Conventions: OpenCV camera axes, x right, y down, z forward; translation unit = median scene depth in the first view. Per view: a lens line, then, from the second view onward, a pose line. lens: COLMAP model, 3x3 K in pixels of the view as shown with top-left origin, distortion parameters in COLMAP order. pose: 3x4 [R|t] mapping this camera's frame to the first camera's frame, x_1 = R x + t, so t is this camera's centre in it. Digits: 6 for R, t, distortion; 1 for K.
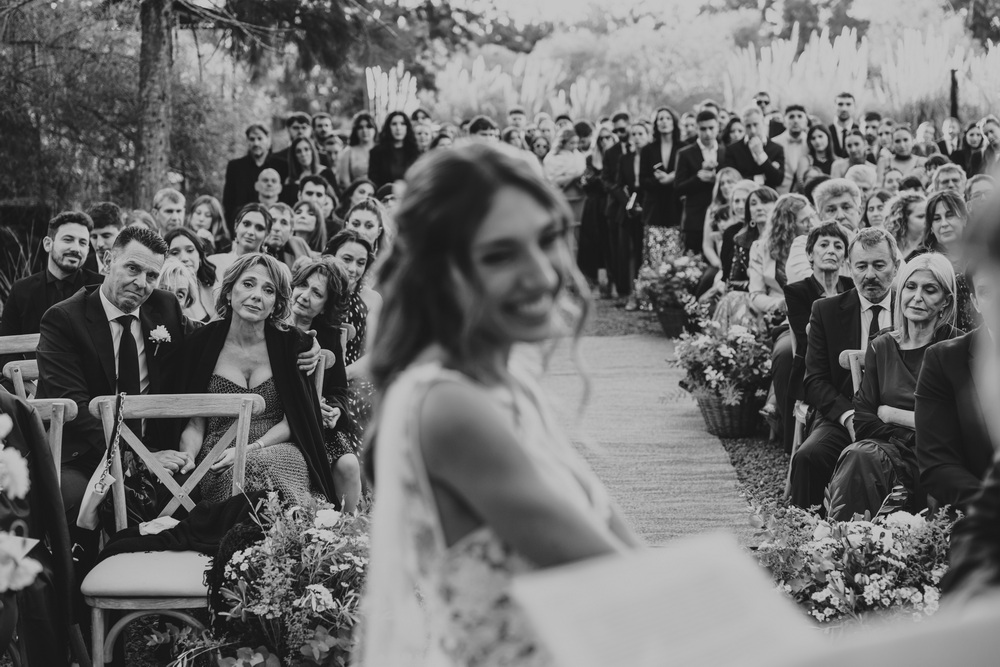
lens RADIAL K [[1472.1, 0, 500.0], [0, 1472.1, 333.5], [0, 0, 1]] dist [0.019942, 0.055433]
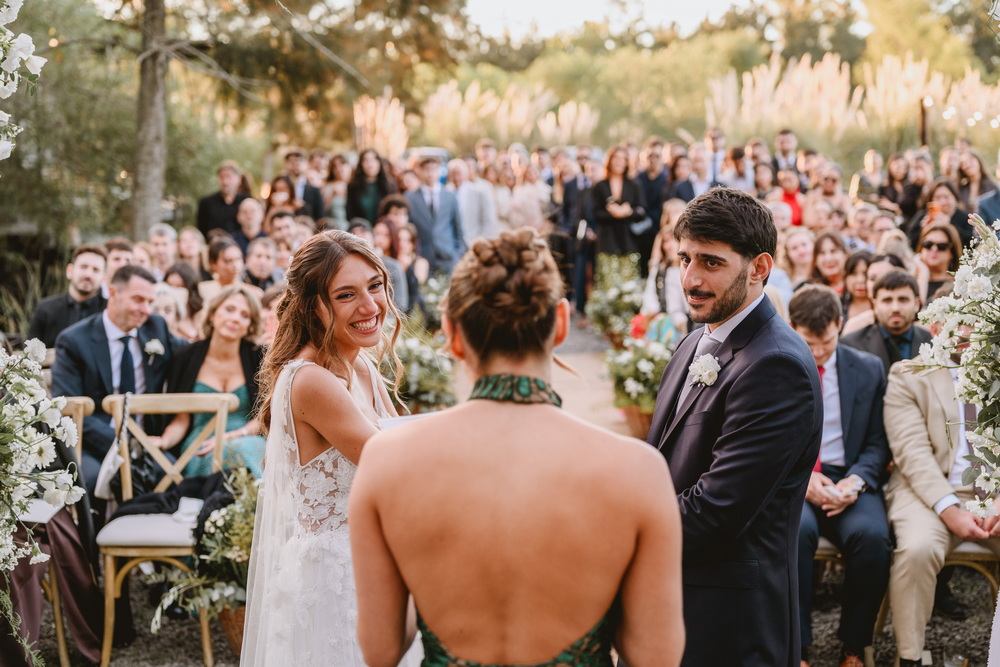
lens RADIAL K [[1504.7, 0, 481.8], [0, 1504.7, 333.6], [0, 0, 1]] dist [0.030760, 0.076299]
pose [[0.999936, 0.000760, -0.011326, 0.060797], [-0.000924, 0.999895, -0.014485, 0.005419], [0.011314, 0.014494, 0.999831, -0.281414]]
